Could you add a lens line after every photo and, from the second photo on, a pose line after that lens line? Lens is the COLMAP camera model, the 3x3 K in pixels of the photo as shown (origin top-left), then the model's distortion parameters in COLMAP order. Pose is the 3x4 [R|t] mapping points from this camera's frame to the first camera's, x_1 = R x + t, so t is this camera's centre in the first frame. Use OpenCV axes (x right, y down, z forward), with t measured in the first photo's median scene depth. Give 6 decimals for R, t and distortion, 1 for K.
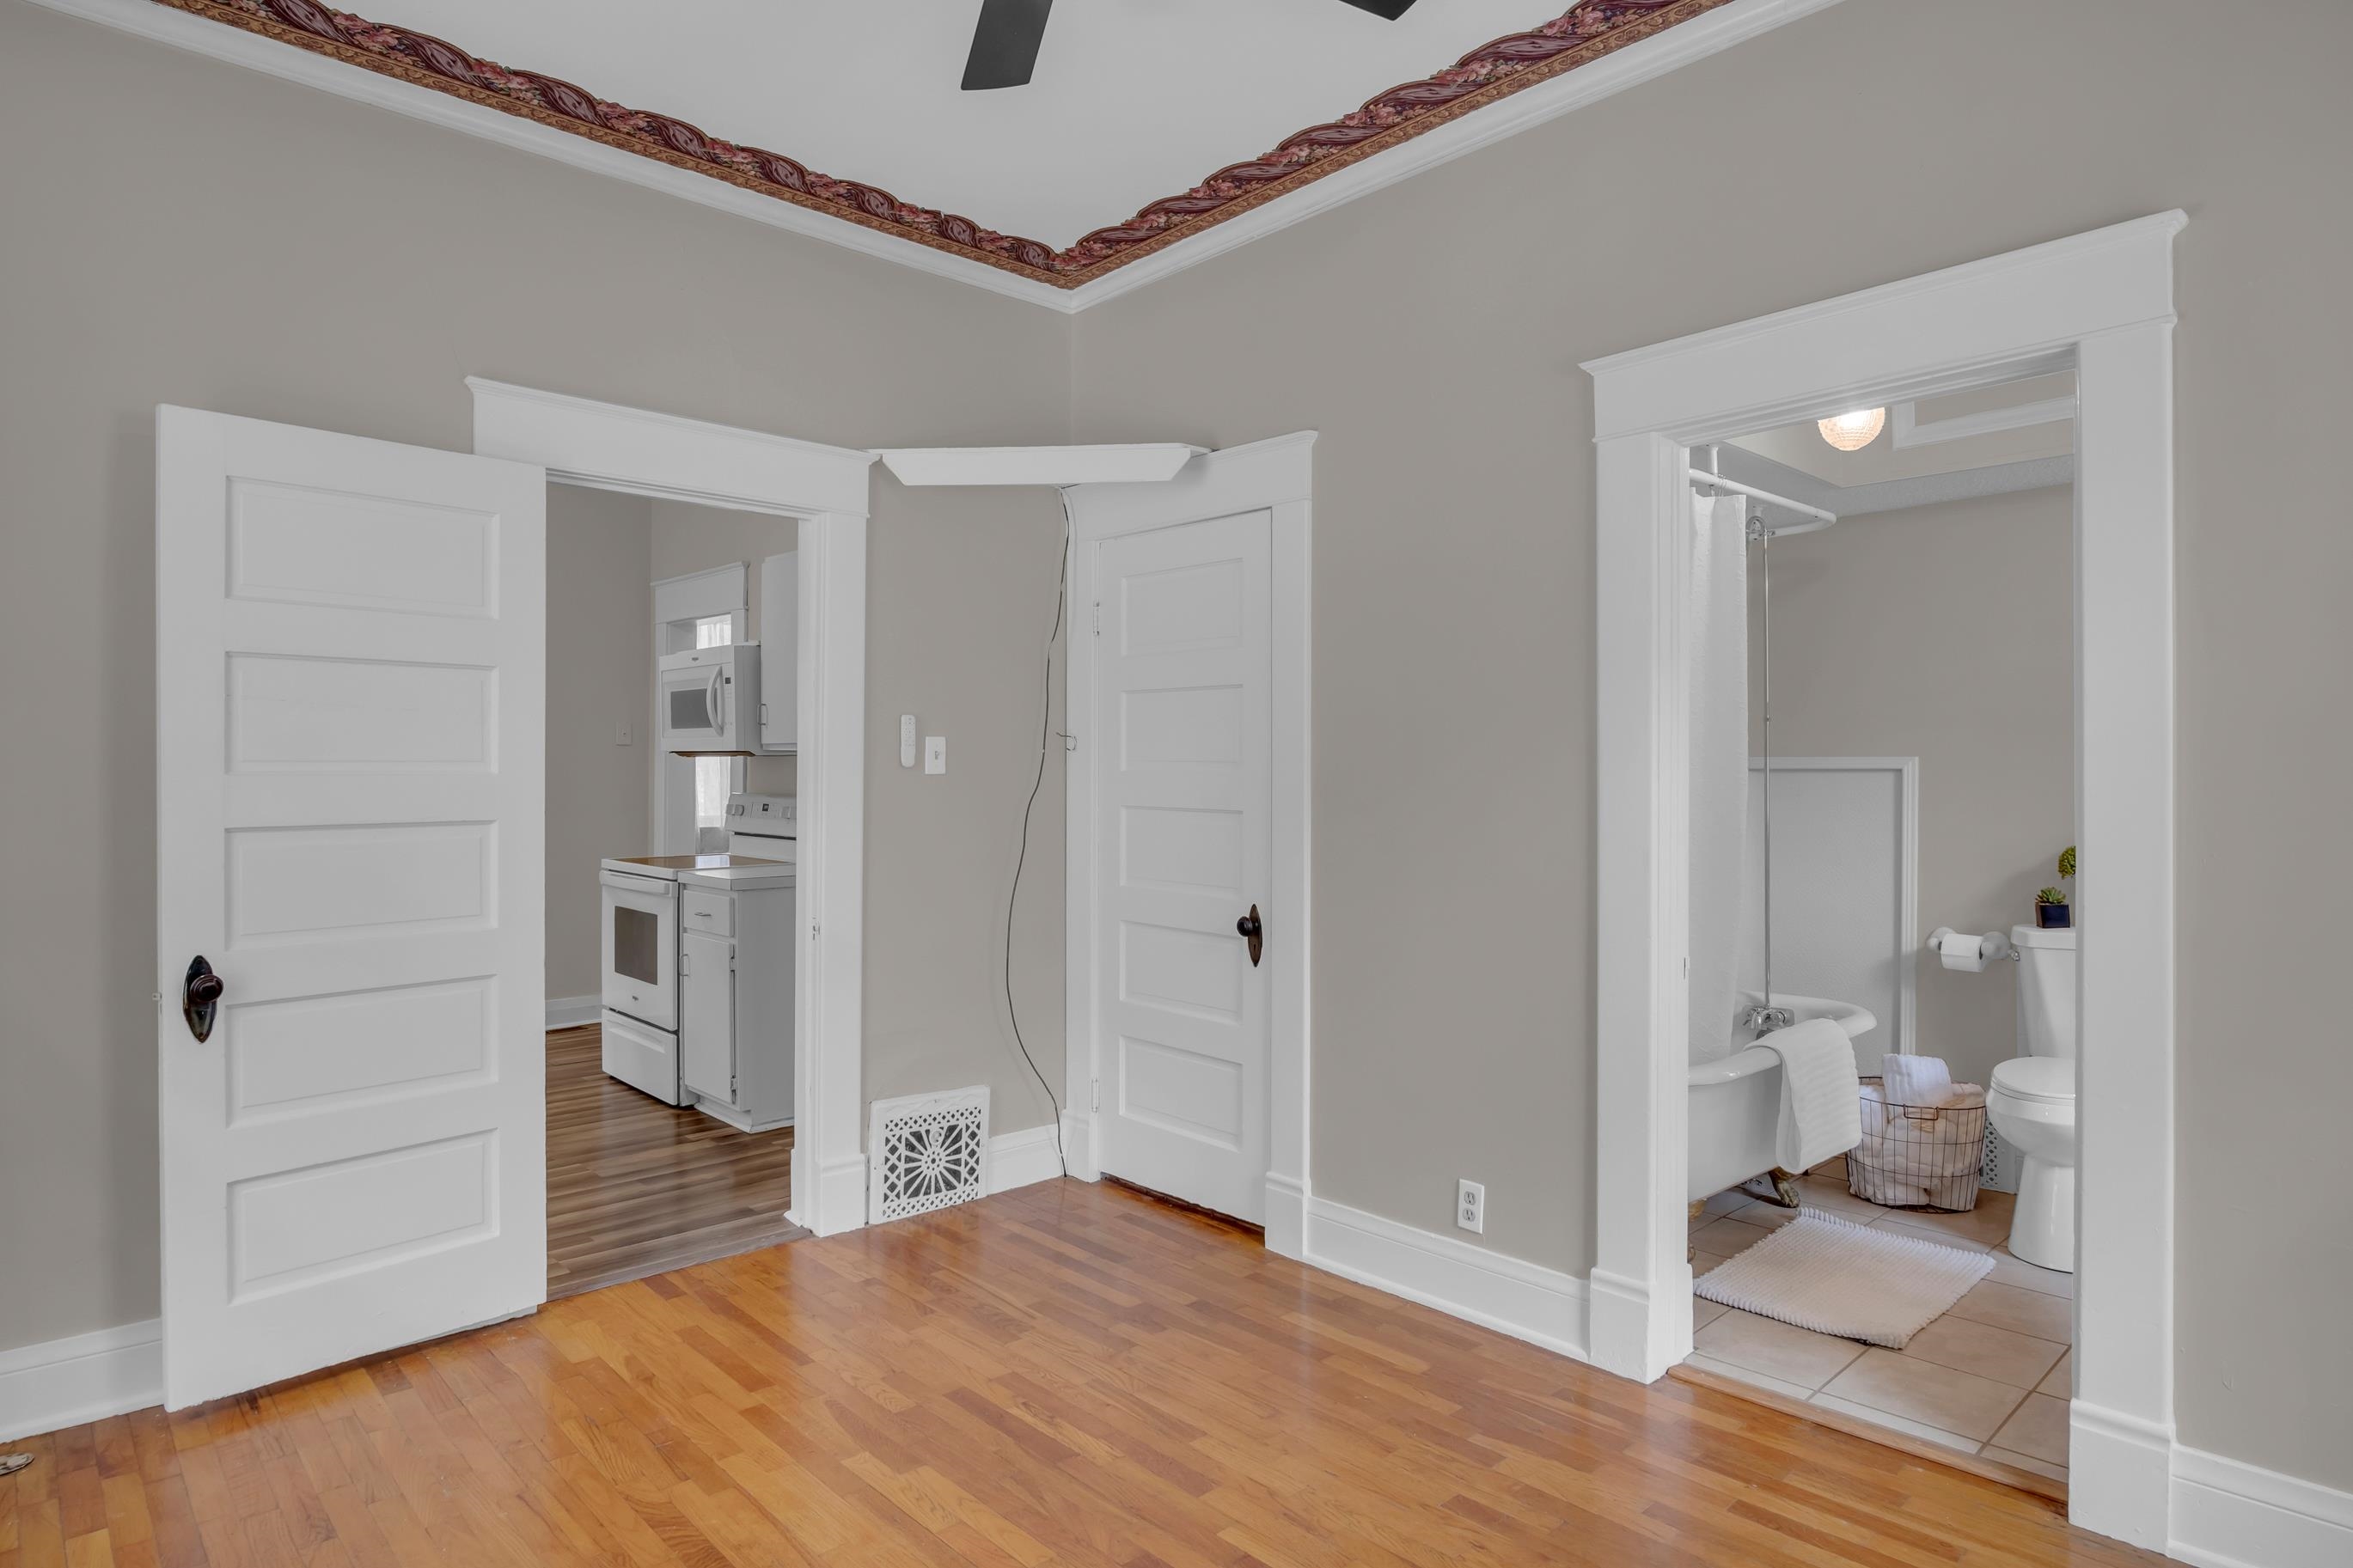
lens RADIAL K [[1294.7, 0, 1184.1], [0, 1294.7, 774.3], [0, 0, 1]] dist [-0.028958, 0.007937]
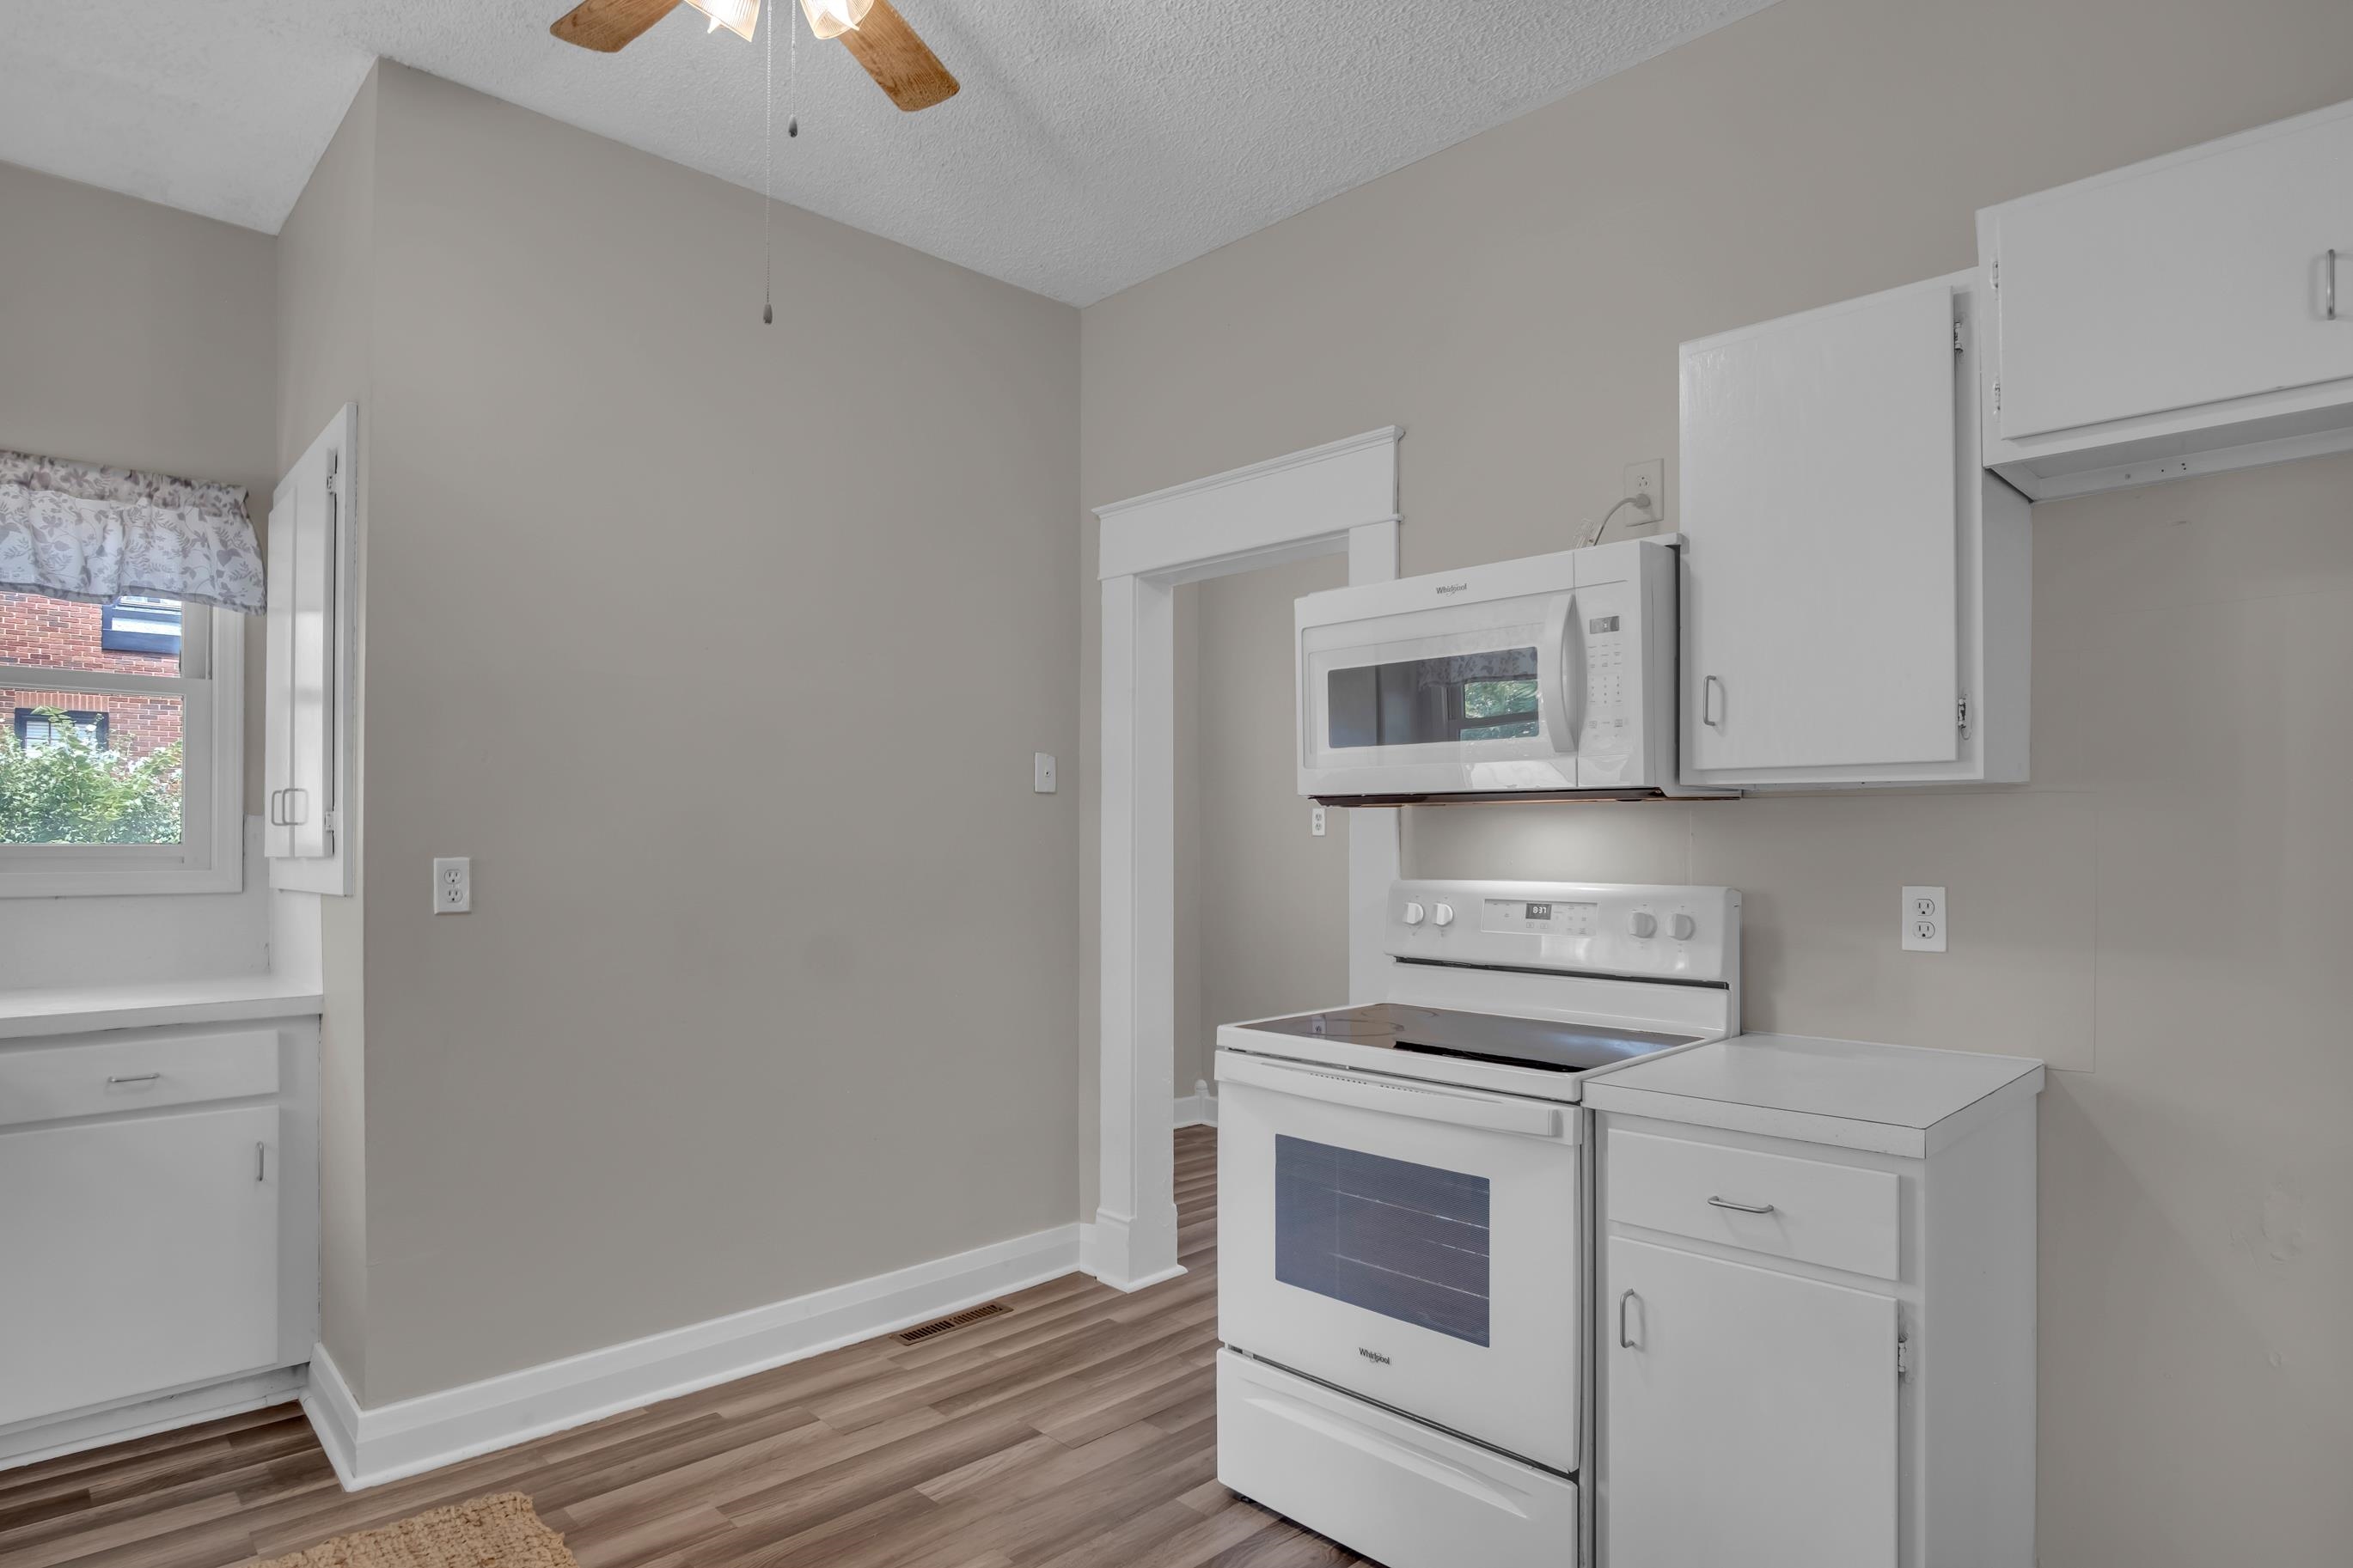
lens RADIAL K [[1294.7, 0, 1219.7], [0, 1294.7, 825.7], [0, 0, 1]] dist [-0.028958, 0.007937]
pose [[0.999393, -0.000240, 0.034843, -0.500964], [0.000662, 0.999926, -0.012110, -0.000094], [-0.034837, 0.012126, 0.999319, 0.573299]]
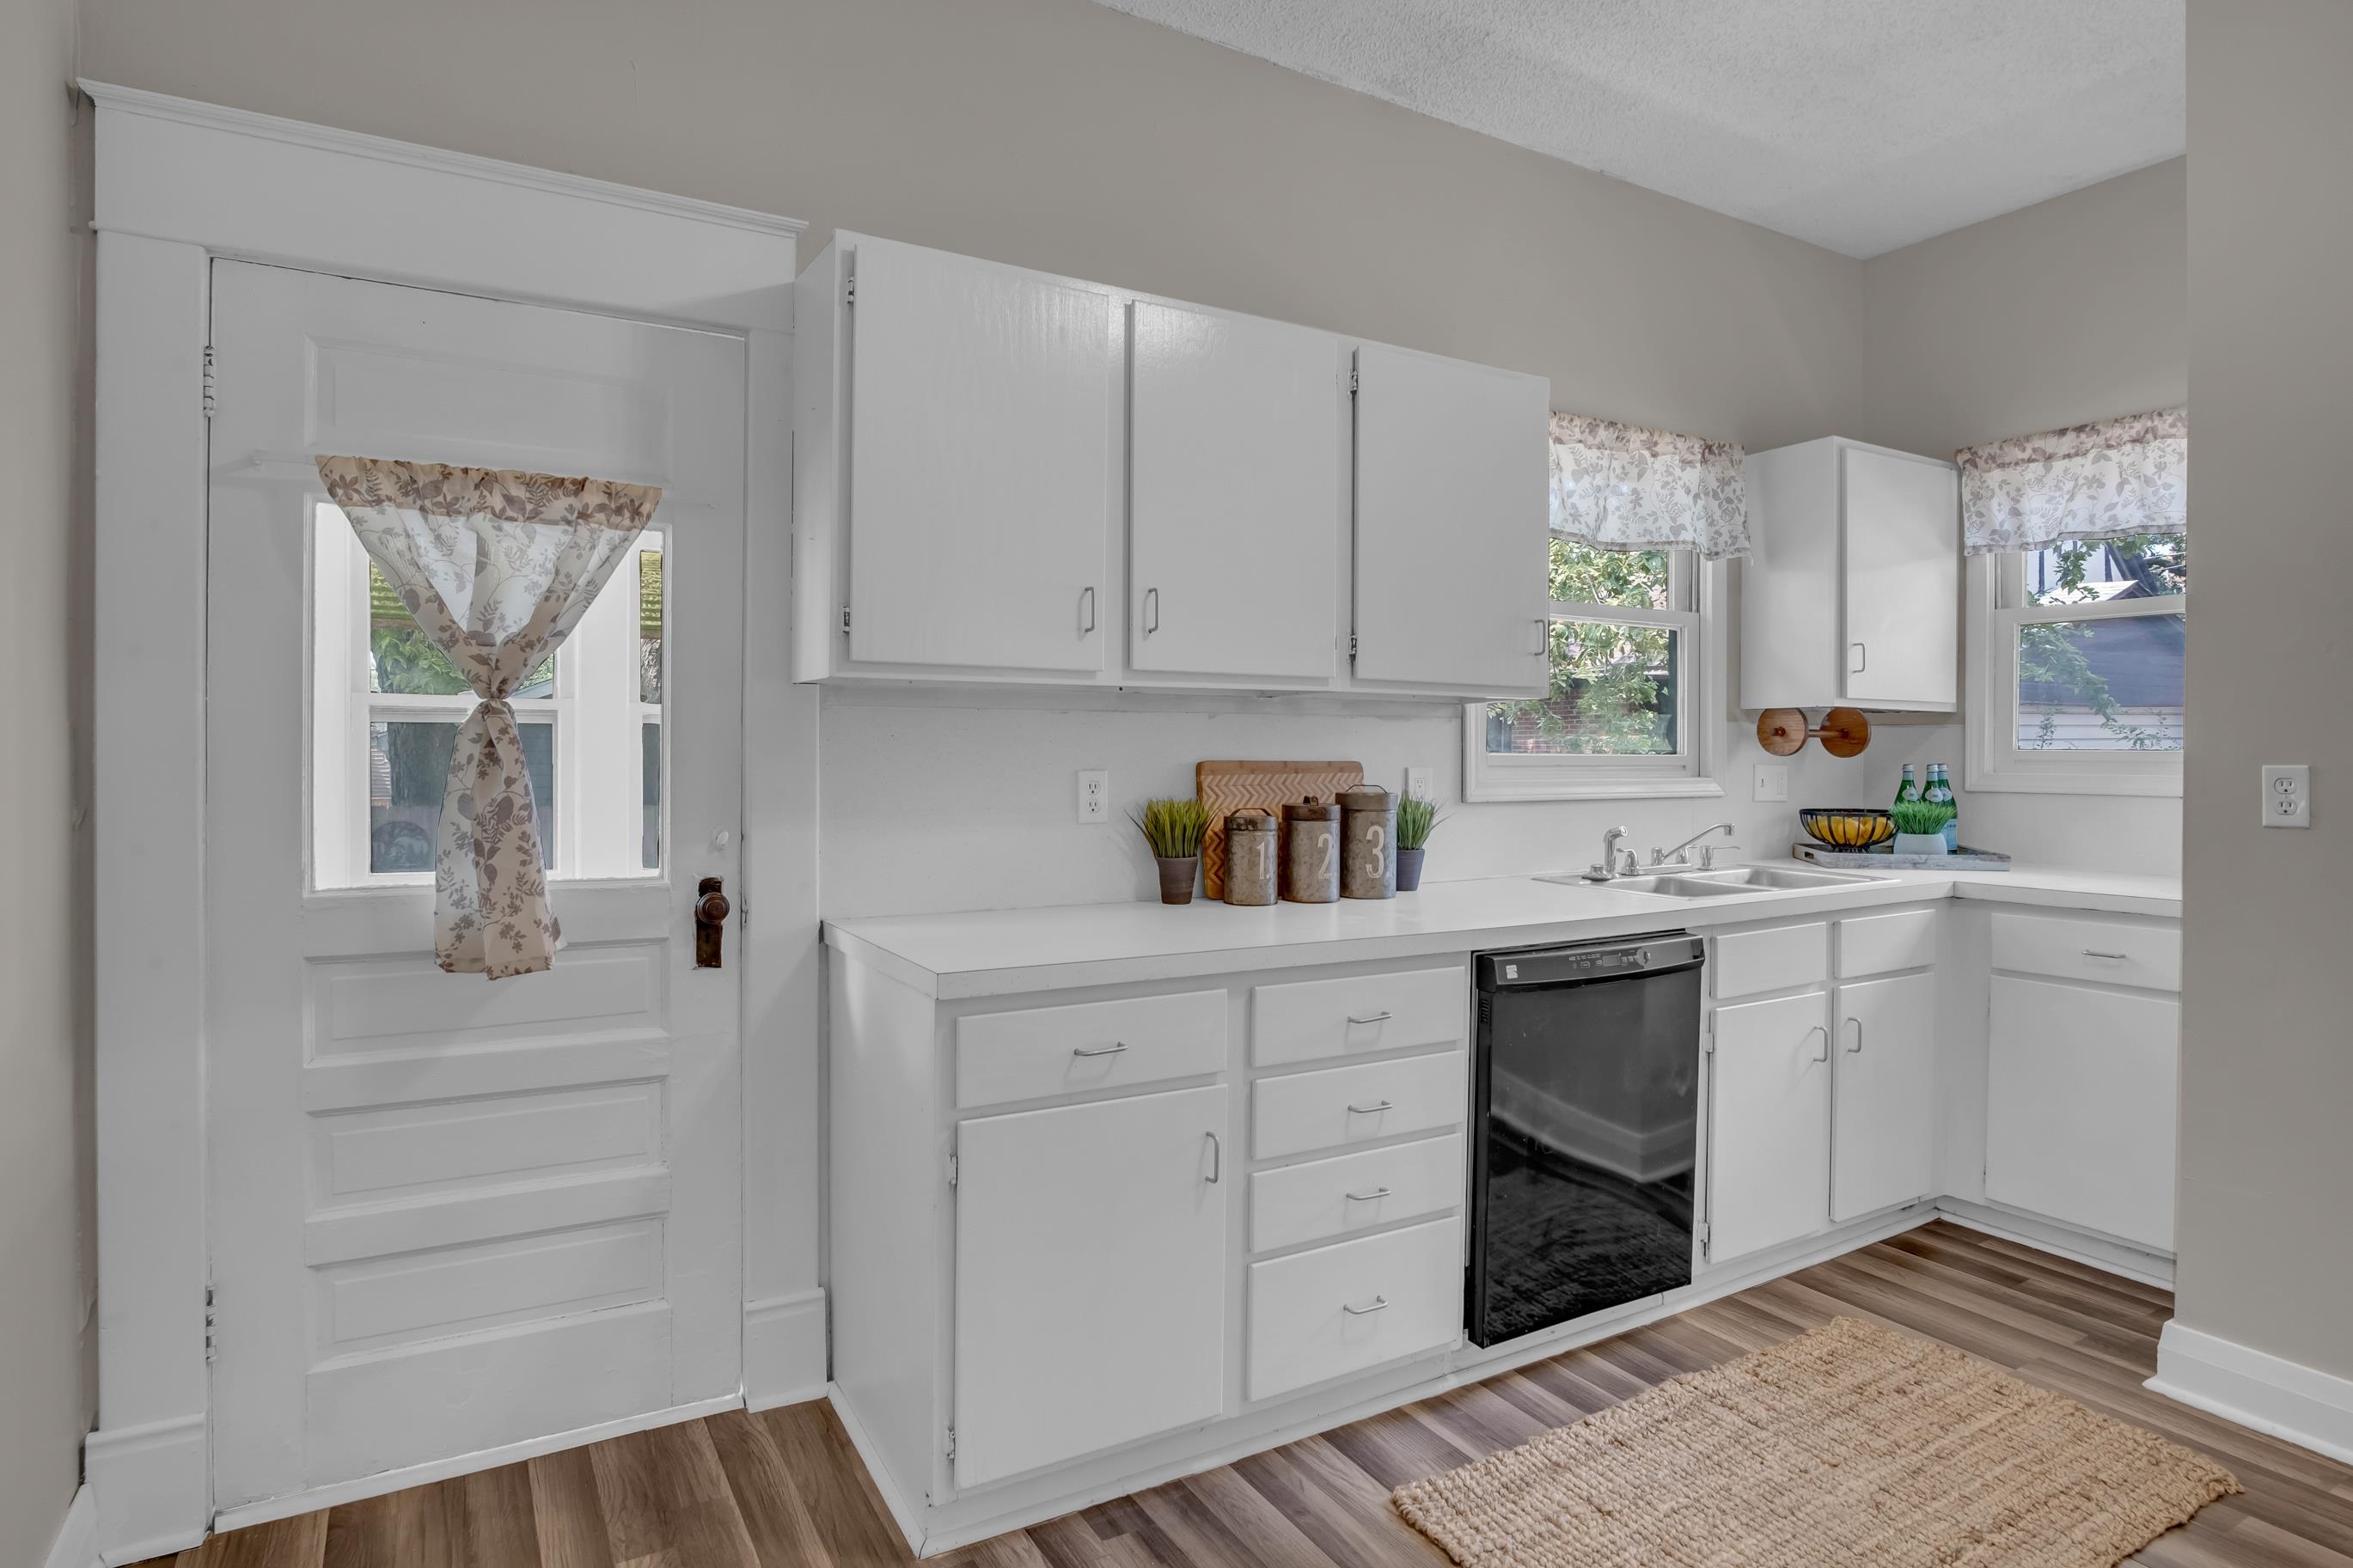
lens RADIAL K [[1294.7, 0, 1150.1], [0, 1294.7, 752.4], [0, 0, 1]] dist [-0.028958, 0.007937]
pose [[-0.232003, 0.001629, -0.972714, -0.251743], [-0.002937, 0.999993, 0.002375, 0.002356], [0.972711, 0.003408, -0.231997, 0.808689]]
